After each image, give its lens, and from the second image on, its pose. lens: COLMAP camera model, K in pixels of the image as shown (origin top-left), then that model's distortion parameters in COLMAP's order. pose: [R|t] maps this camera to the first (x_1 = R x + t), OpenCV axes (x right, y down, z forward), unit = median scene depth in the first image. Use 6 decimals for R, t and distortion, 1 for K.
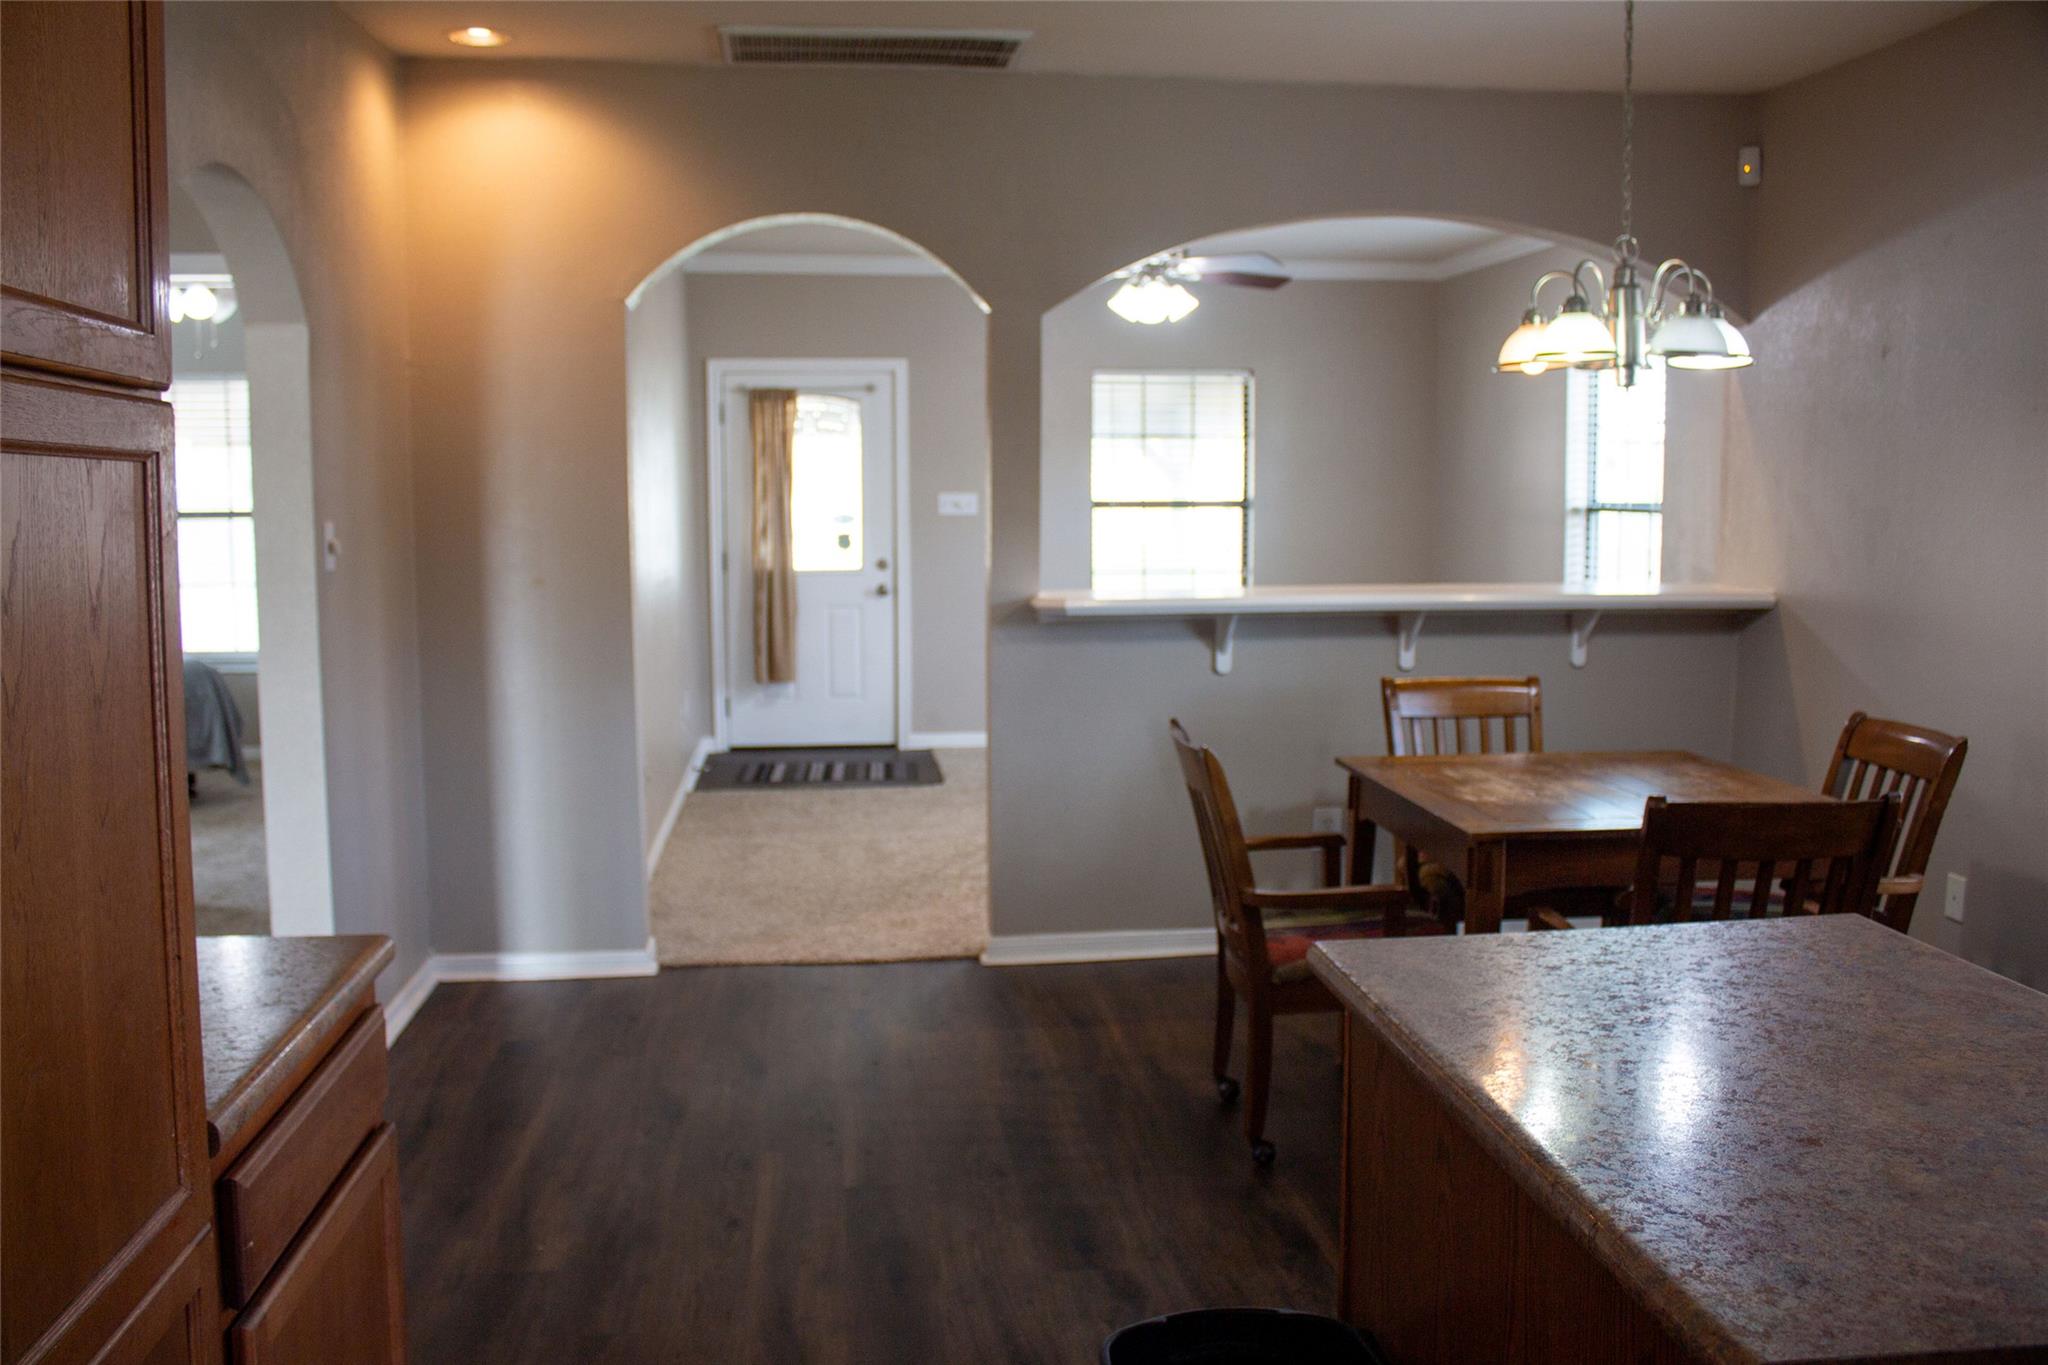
lens RADIAL K [[1730.9, 0, 1024.0], [0, 1730.9, 682.5], [0, 0, 1]] dist [-0.129023, 0.087277]
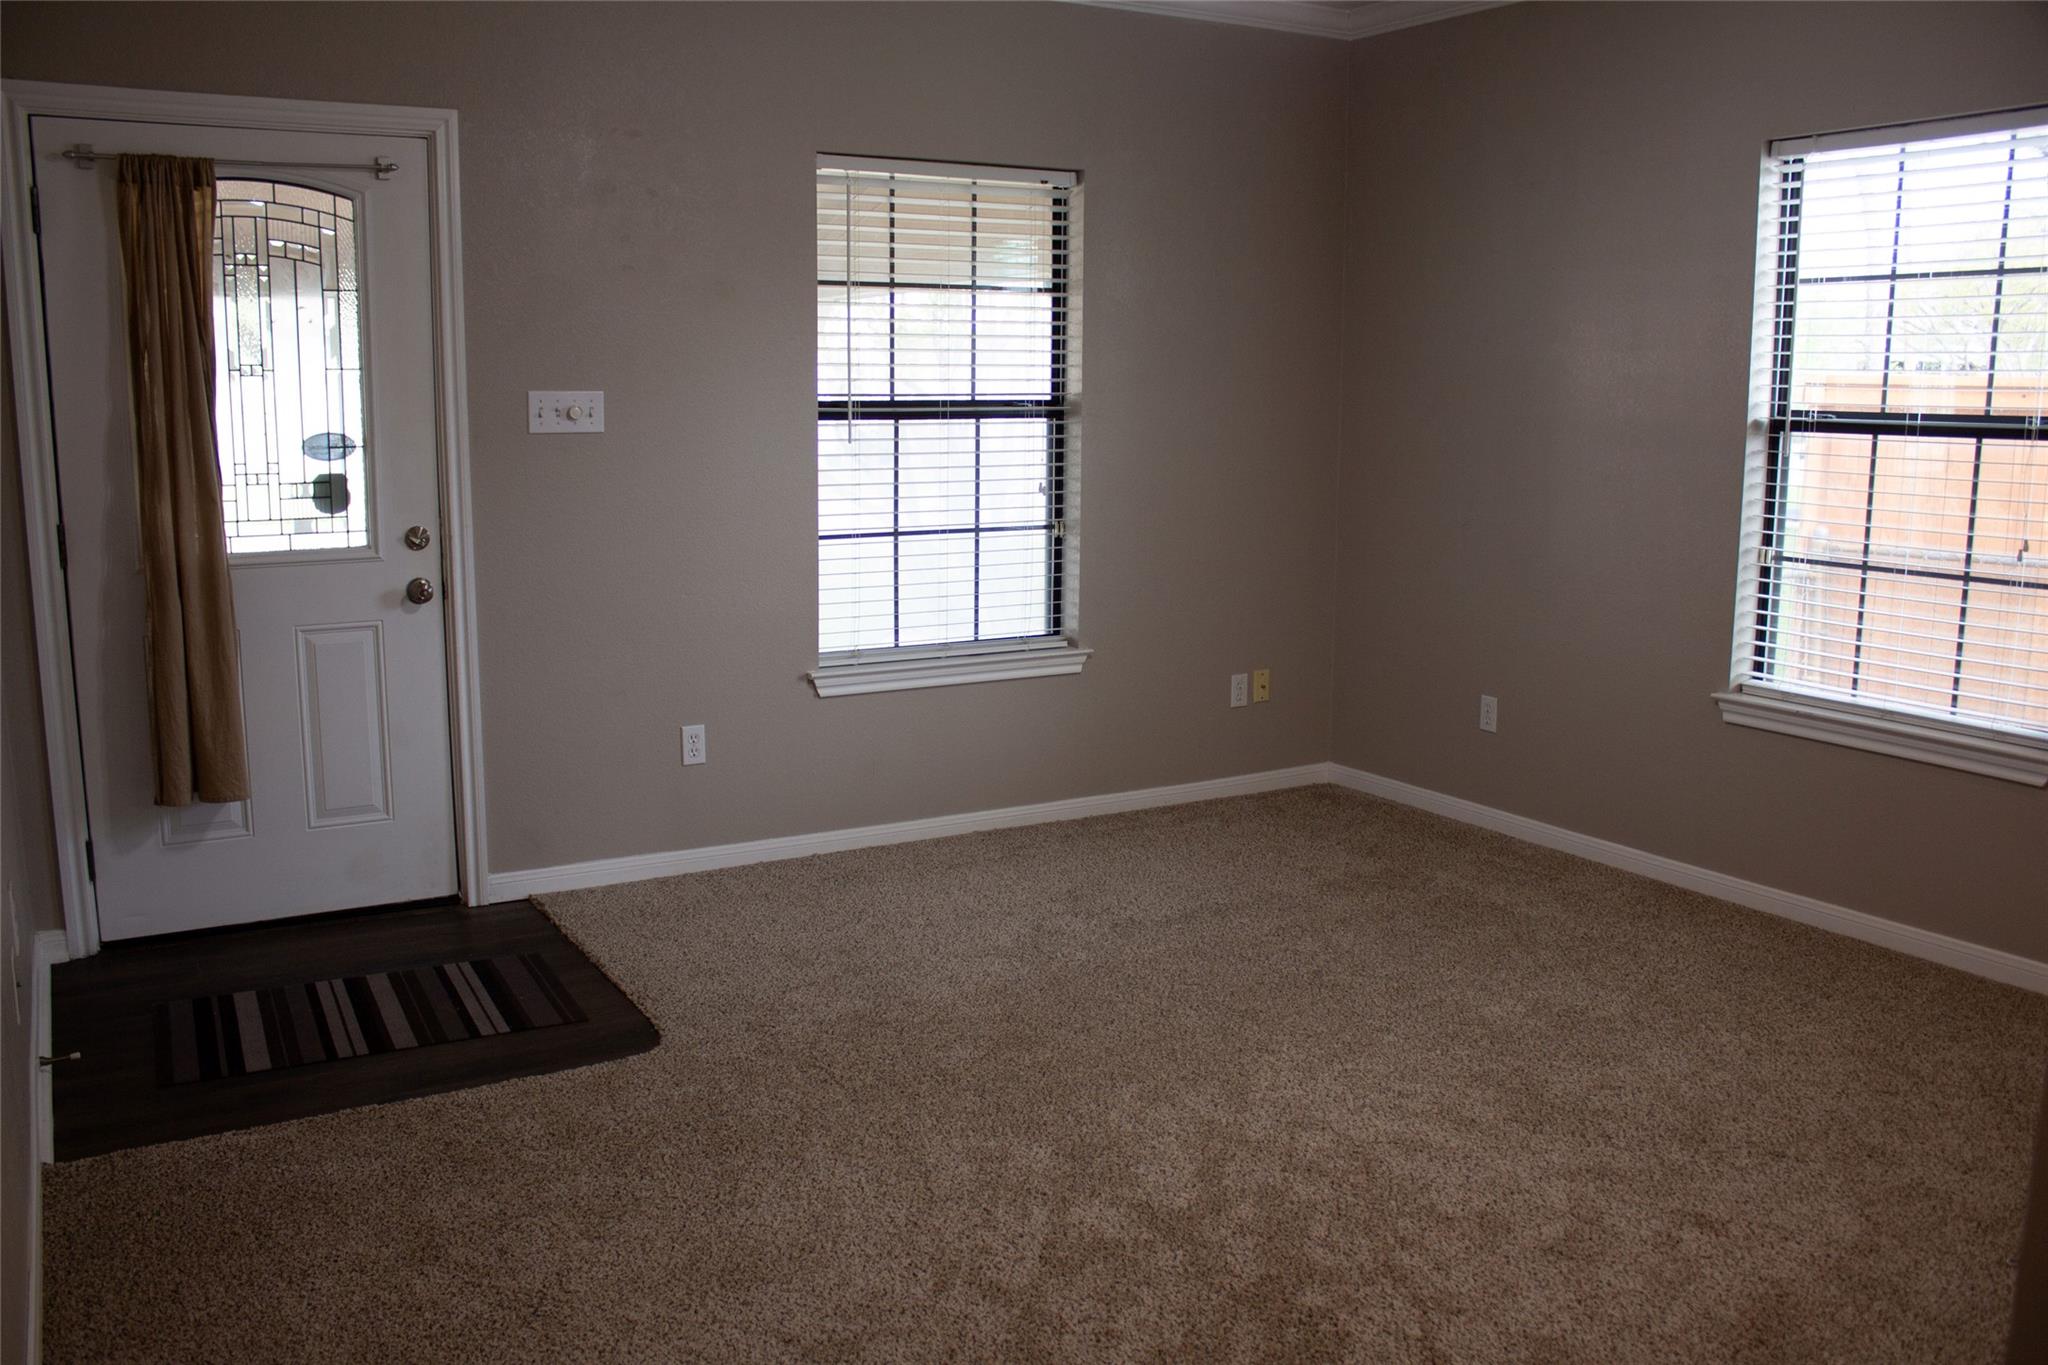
lens RADIAL K [[1730.9, 0, 1024.0], [0, 1730.9, 682.5], [0, 0, 1]] dist [-0.129023, 0.087277]
pose [[0.924472, -0.059586, 0.376564, -0.106962], [0.035684, 0.996899, 0.070140, -0.055647], [-0.379576, -0.051405, 0.923731, 0.492740]]
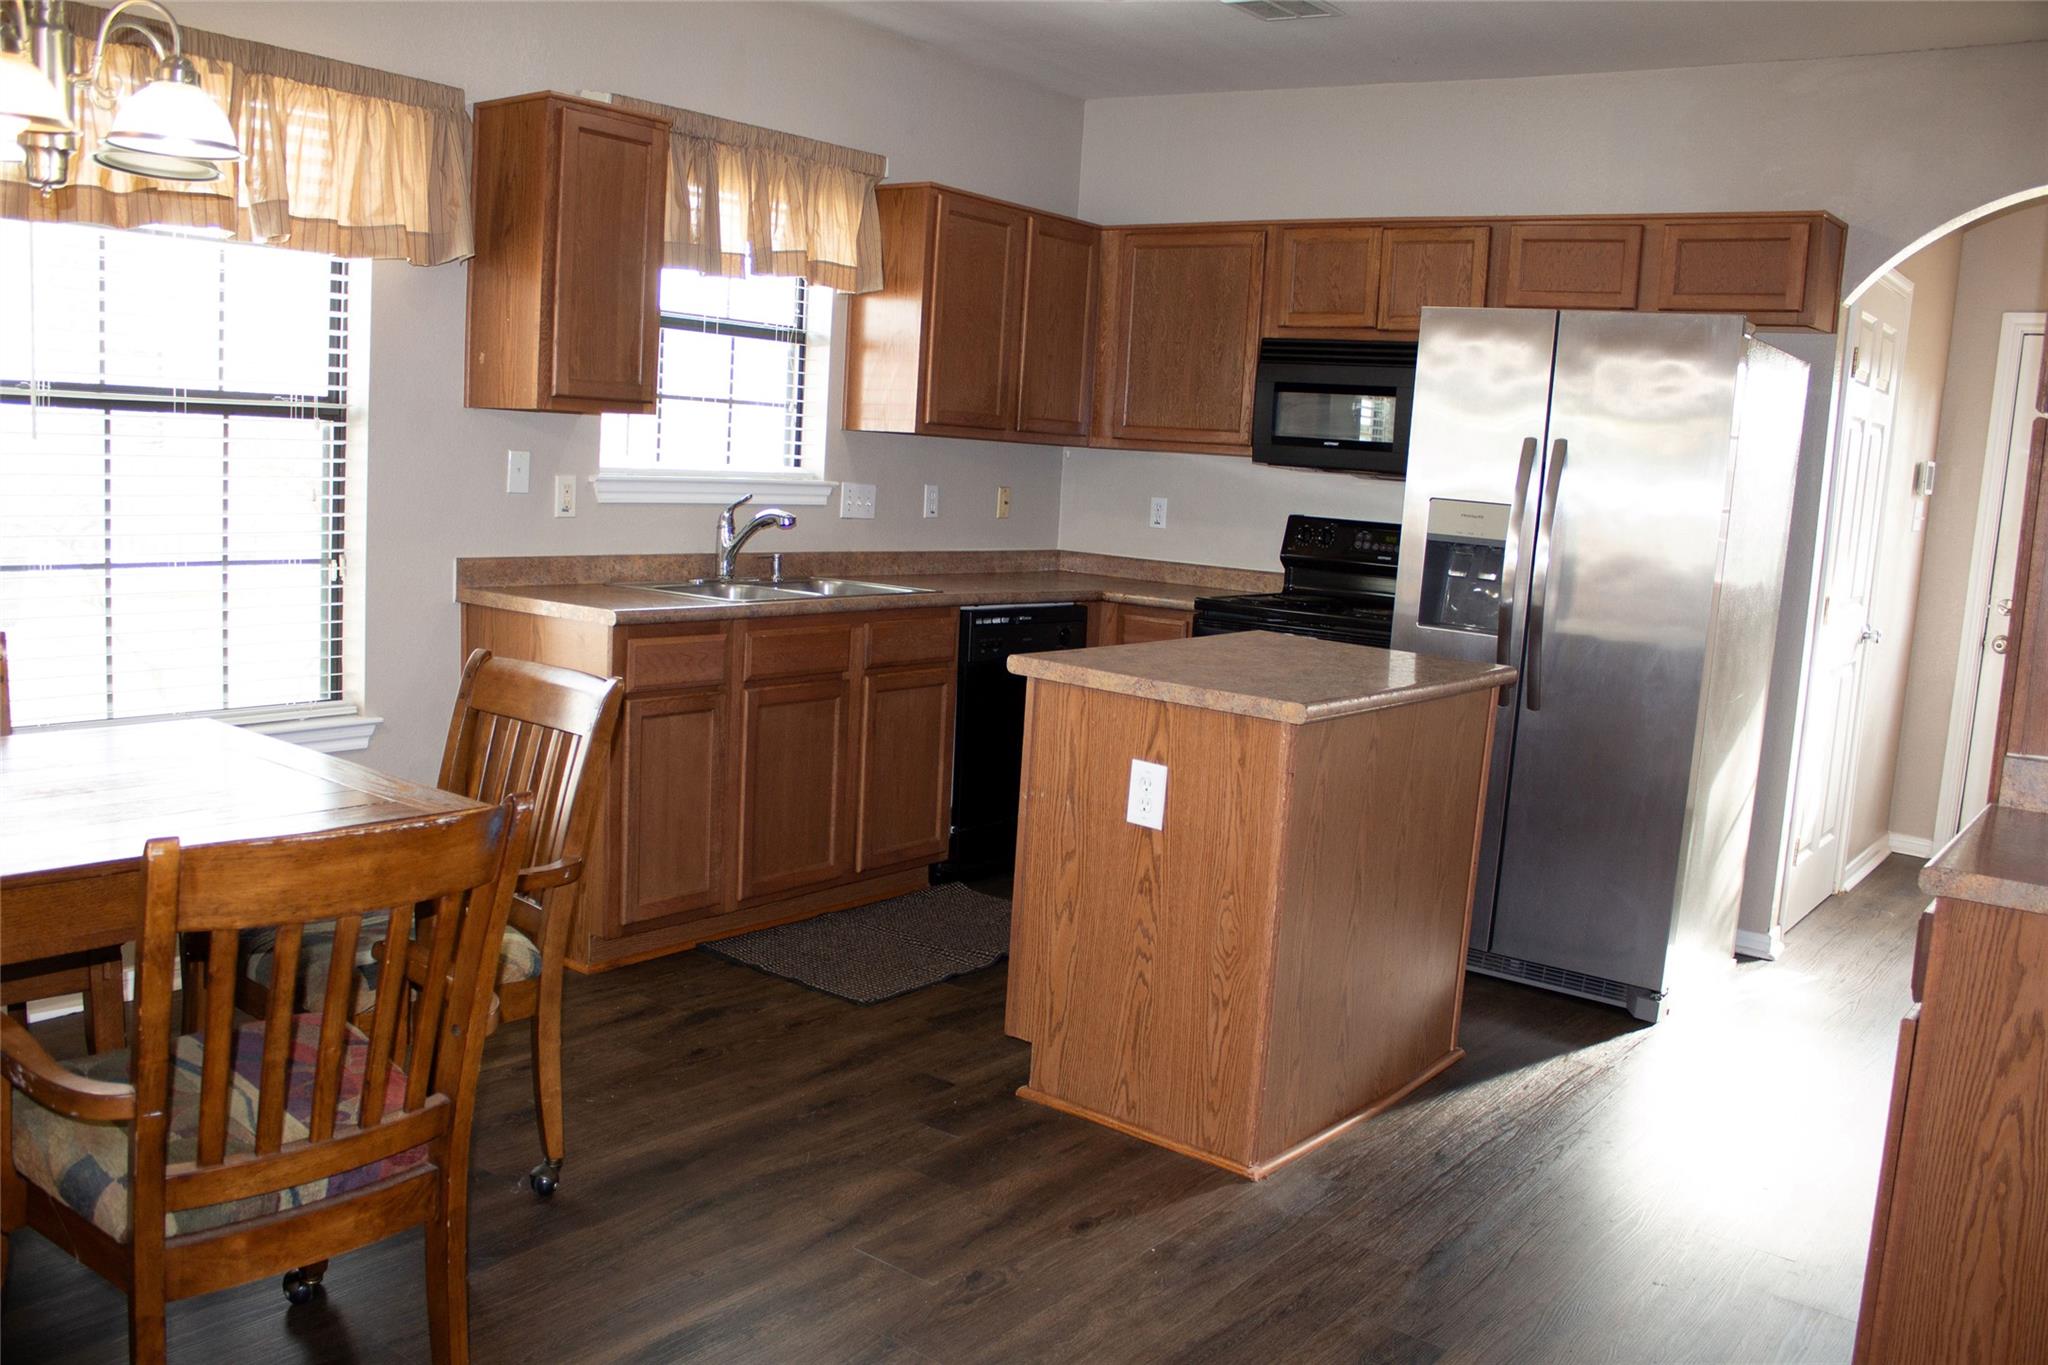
lens RADIAL K [[1693.8, 0, 1024.0], [0, 1693.8, 682.5], [0, 0, 1]] dist [-0.150556, 0.145167]
pose [[0.694629, -0.050063, 0.717624, -0.060407], [0.028961, 0.998713, 0.041639, -0.047112], [-0.718785, -0.008141, 0.695185, 0.601283]]
